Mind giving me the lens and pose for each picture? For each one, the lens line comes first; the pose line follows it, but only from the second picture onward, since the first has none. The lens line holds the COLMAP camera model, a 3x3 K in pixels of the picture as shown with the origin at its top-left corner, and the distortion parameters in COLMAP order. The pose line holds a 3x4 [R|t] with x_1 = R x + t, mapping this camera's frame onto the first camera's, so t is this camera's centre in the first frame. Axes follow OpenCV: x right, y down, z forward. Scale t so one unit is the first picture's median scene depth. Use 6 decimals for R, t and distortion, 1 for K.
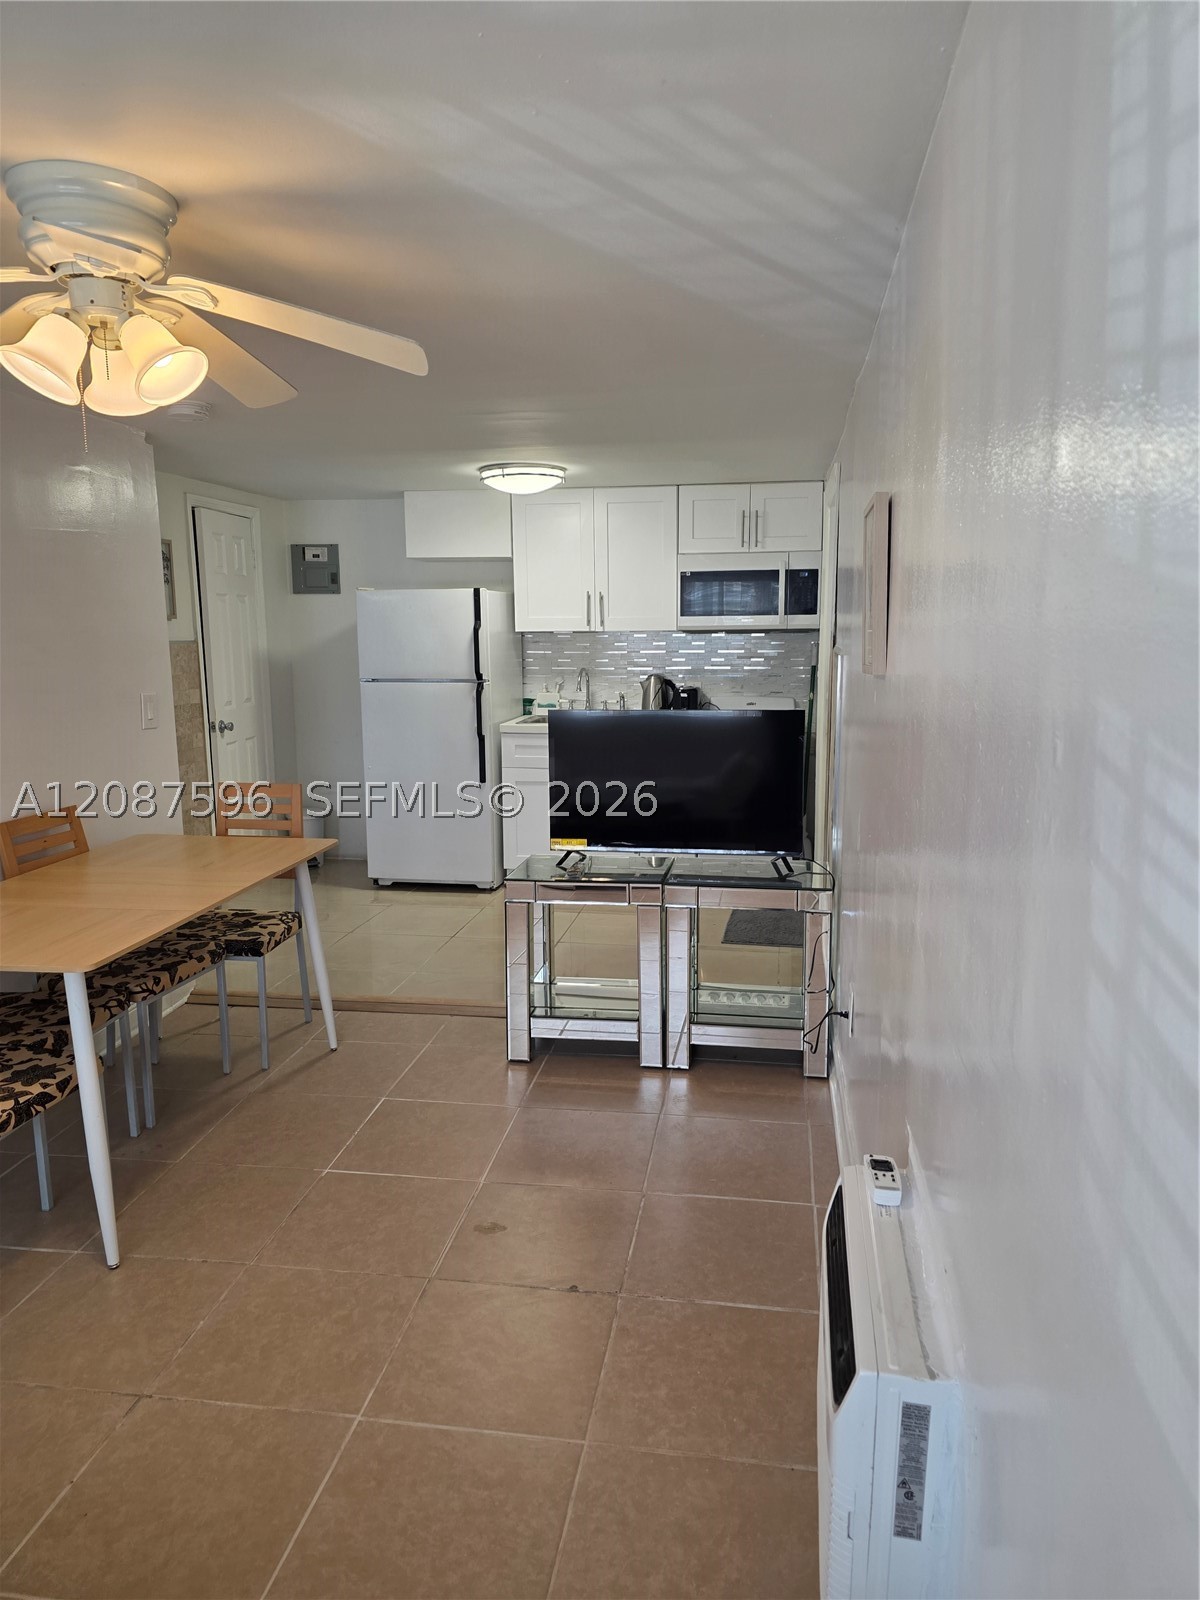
lens RADIAL K [[1064.0, 0, 614.8], [0, 1064.0, 814.1], [0, 0, 1]] dist [0.053916, -0.040744]
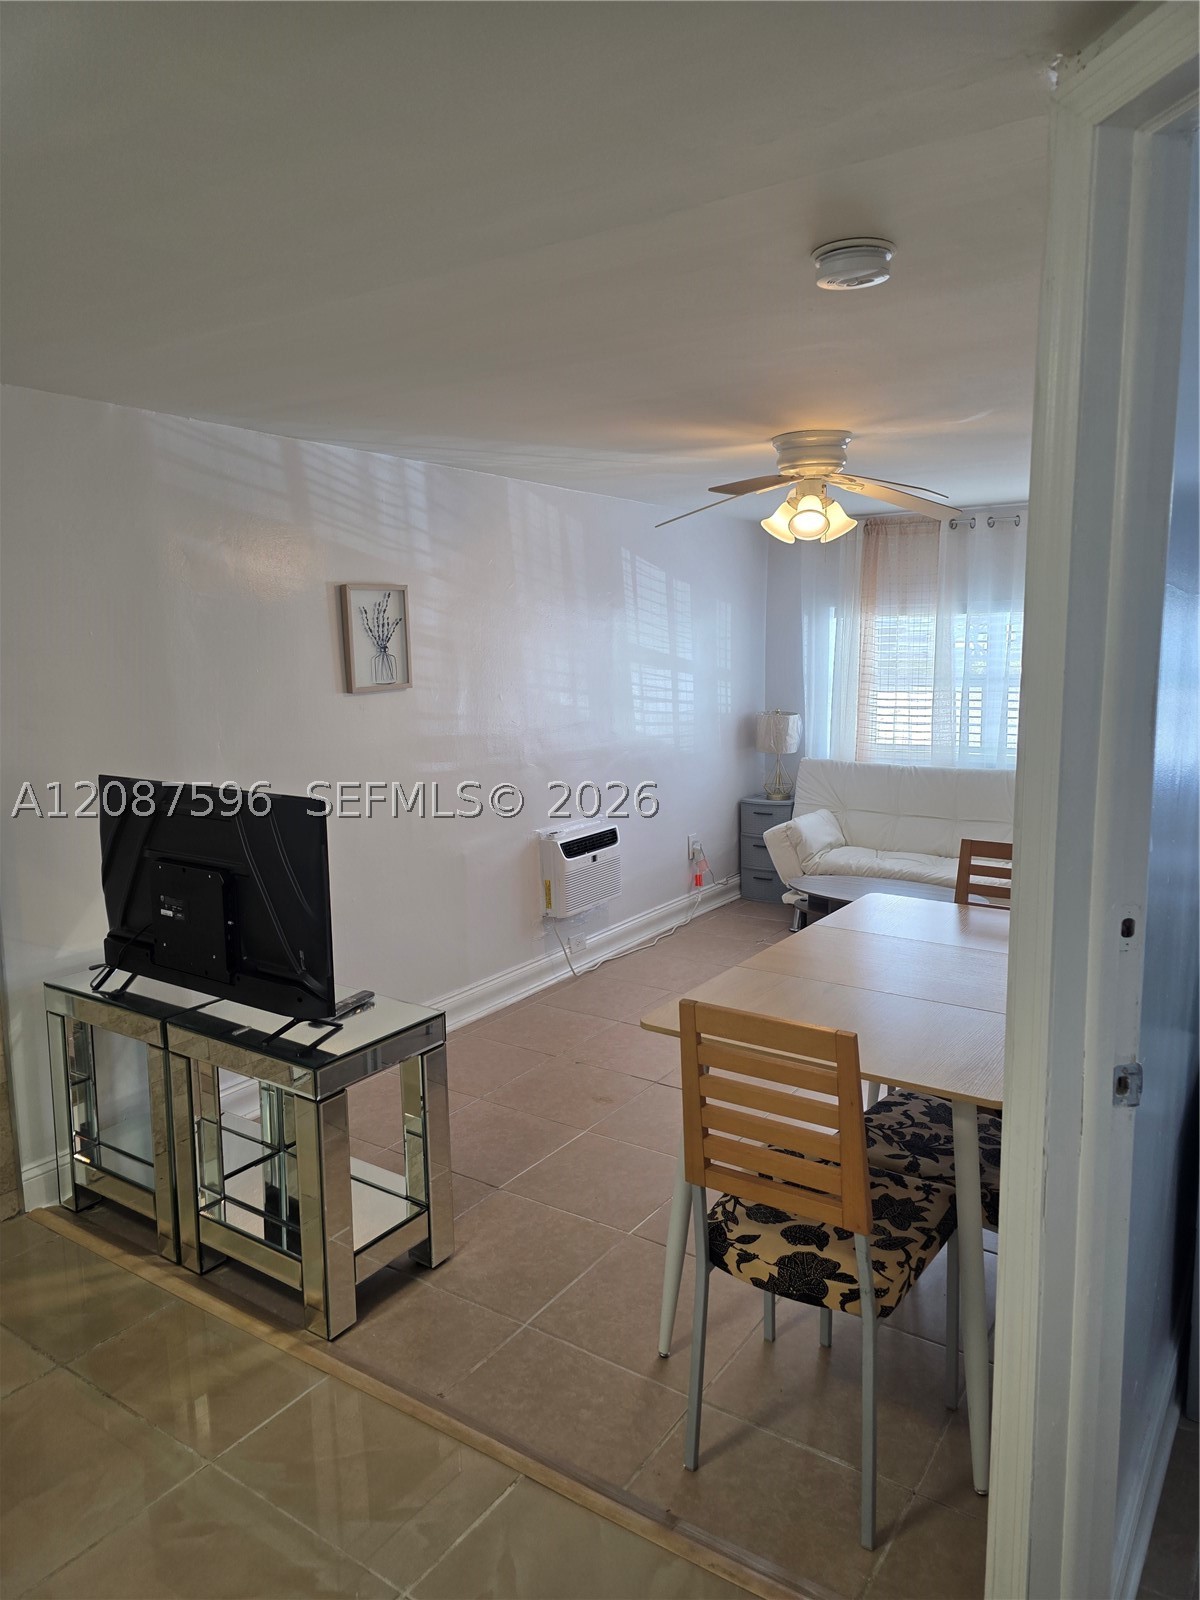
lens RADIAL K [[1064.0, 0, 614.8], [0, 1064.0, 814.1], [0, 0, 1]] dist [0.053916, -0.040744]
pose [[-0.906215, -0.048095, 0.420073, -0.333277], [0.096318, 0.943906, 0.315855, -0.188762], [-0.411700, 0.326693, -0.850749, 0.998195]]
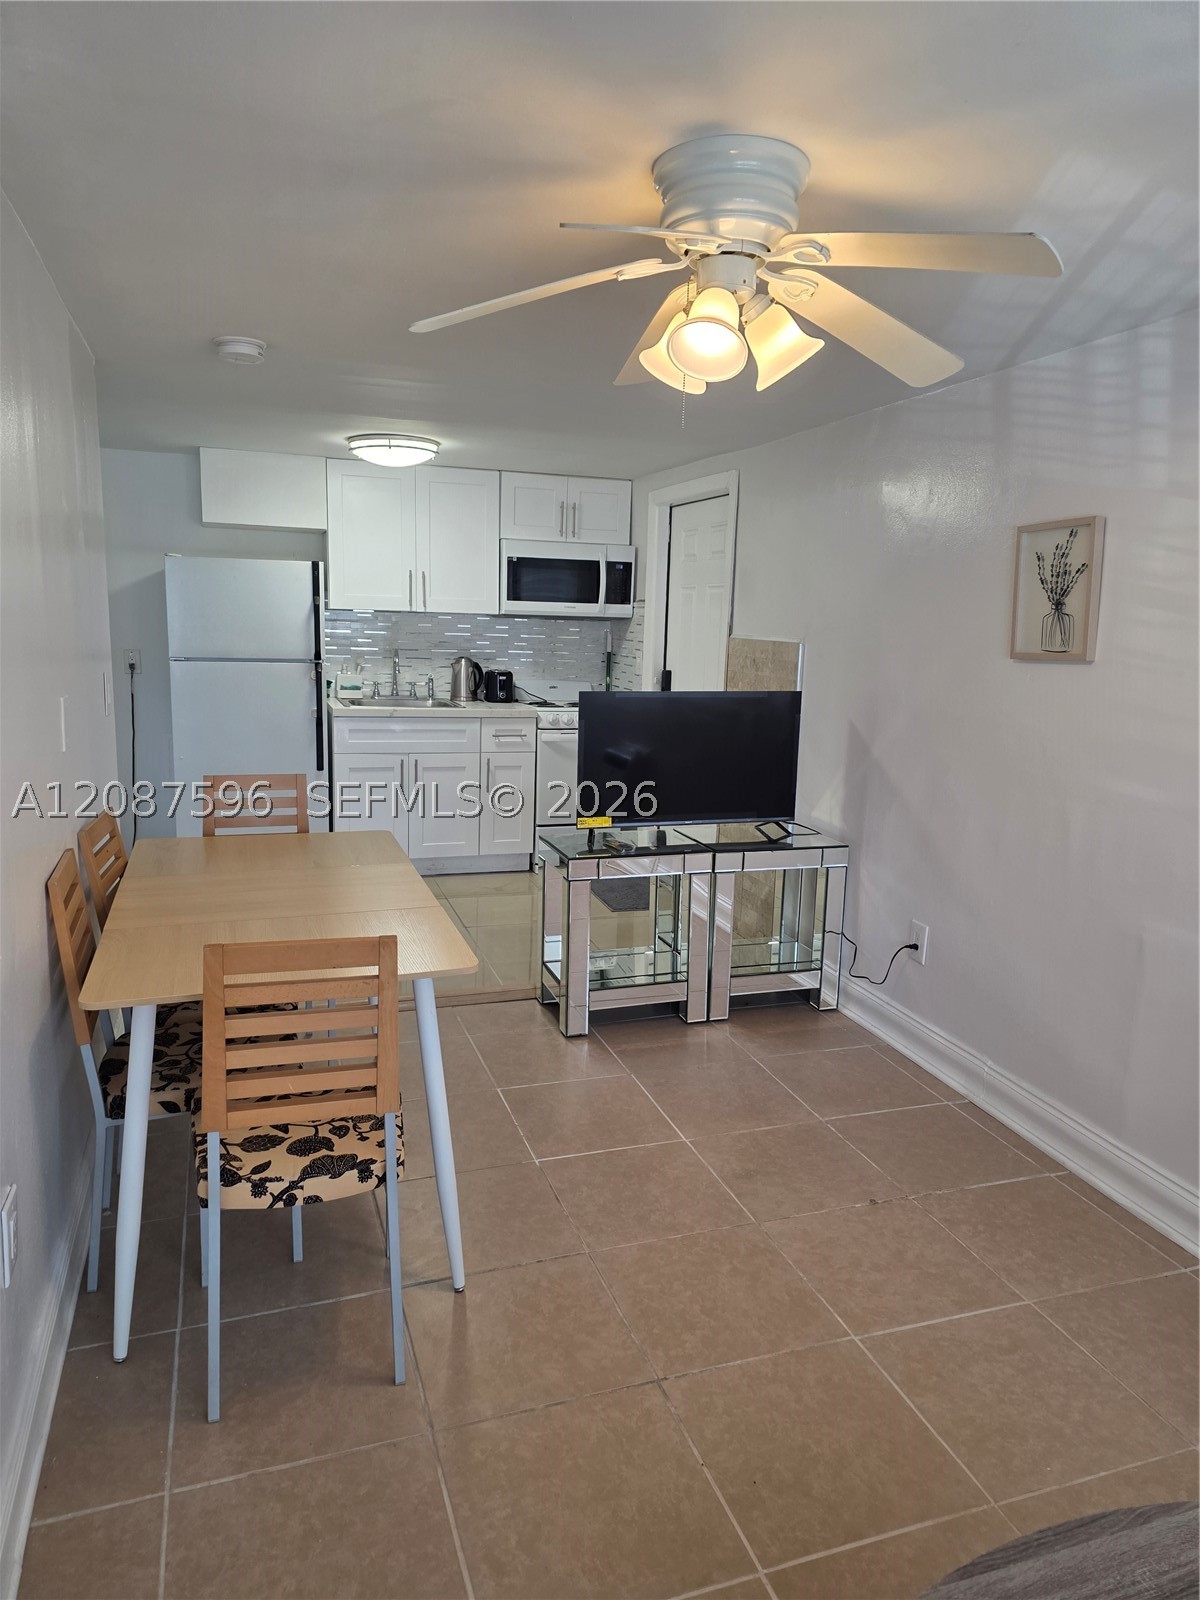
lens RADIAL K [[1057.6, 0, 595.6], [0, 1057.6, 820.4], [0, 0, 1]] dist [0.053568, -0.039964]
pose [[0.887086, -0.055133, 0.458301, -0.353047], [0.045282, 0.998447, 0.032464, -0.004844], [-0.459378, -0.008045, 0.888204, 0.059633]]
